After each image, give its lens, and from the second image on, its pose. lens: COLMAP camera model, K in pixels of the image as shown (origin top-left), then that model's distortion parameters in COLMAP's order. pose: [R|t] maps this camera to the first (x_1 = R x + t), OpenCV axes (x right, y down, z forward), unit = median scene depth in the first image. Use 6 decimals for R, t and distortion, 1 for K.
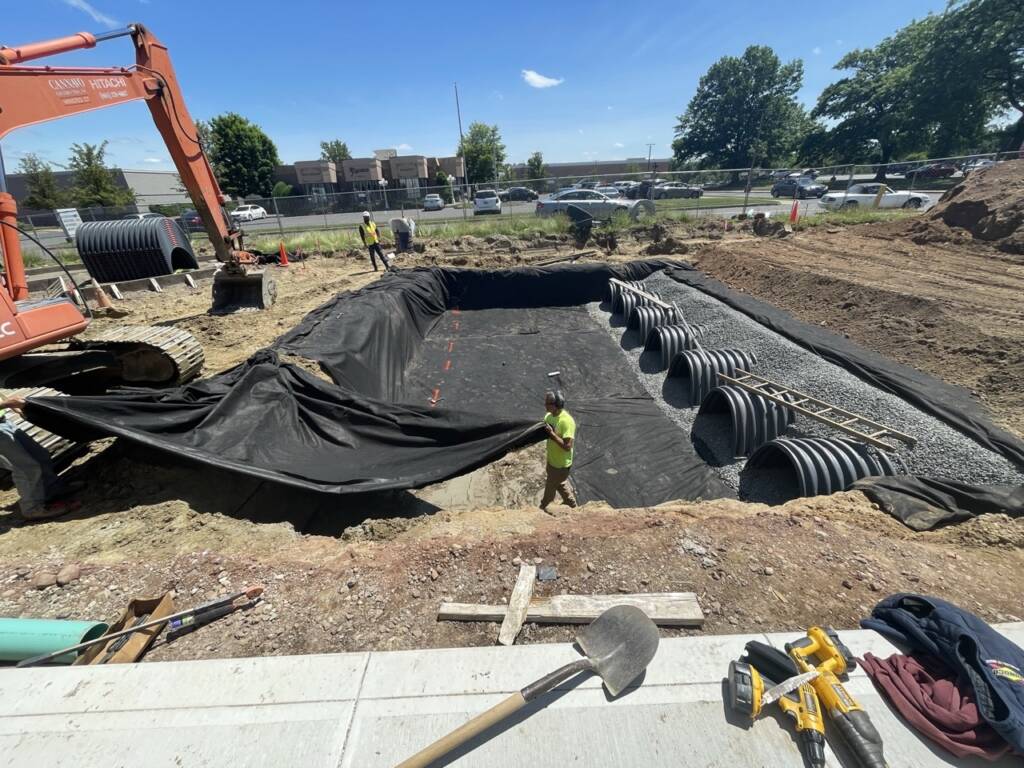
lens RADIAL K [[410.6, 0, 512.4], [0, 410.6, 385.6], [0, 0, 1]] dist [-0.000474, -0.000489]
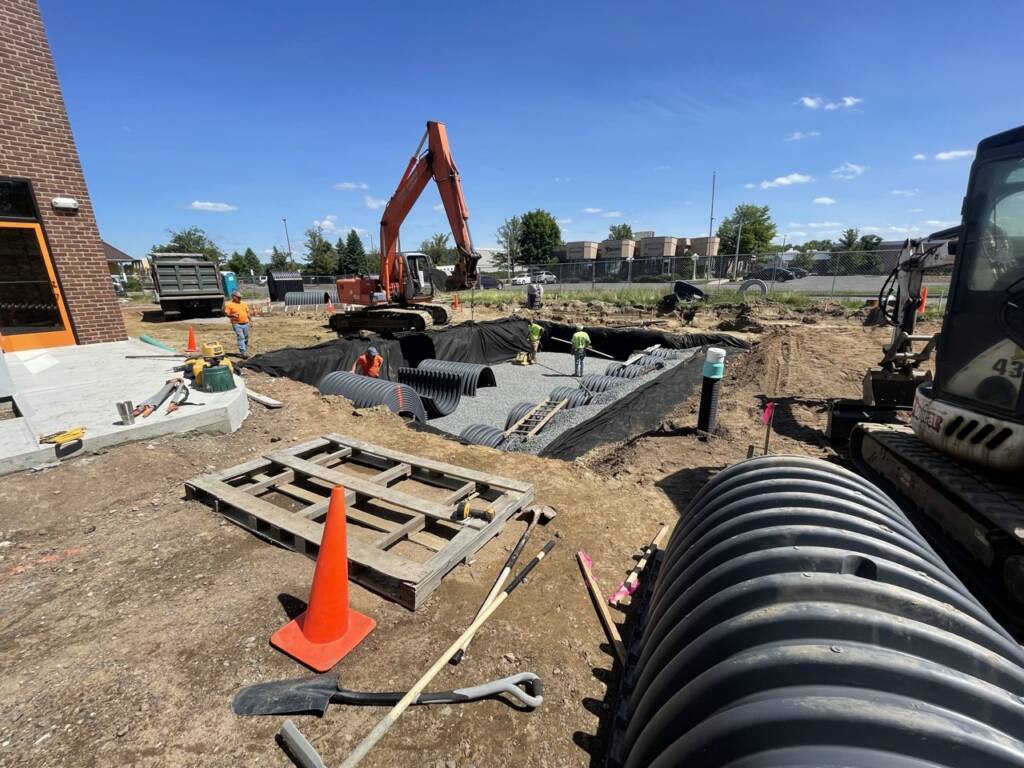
lens RADIAL K [[410.6, 0, 509.9], [0, 410.6, 381.3], [0, 0, 1]] dist [-0.000474, -0.000489]
pose [[0.805152, 0.186352, -0.563031, 0.473234], [-0.278683, 0.956892, -0.081813, 0.029064], [0.523513, 0.222780, 0.822376, -0.074811]]
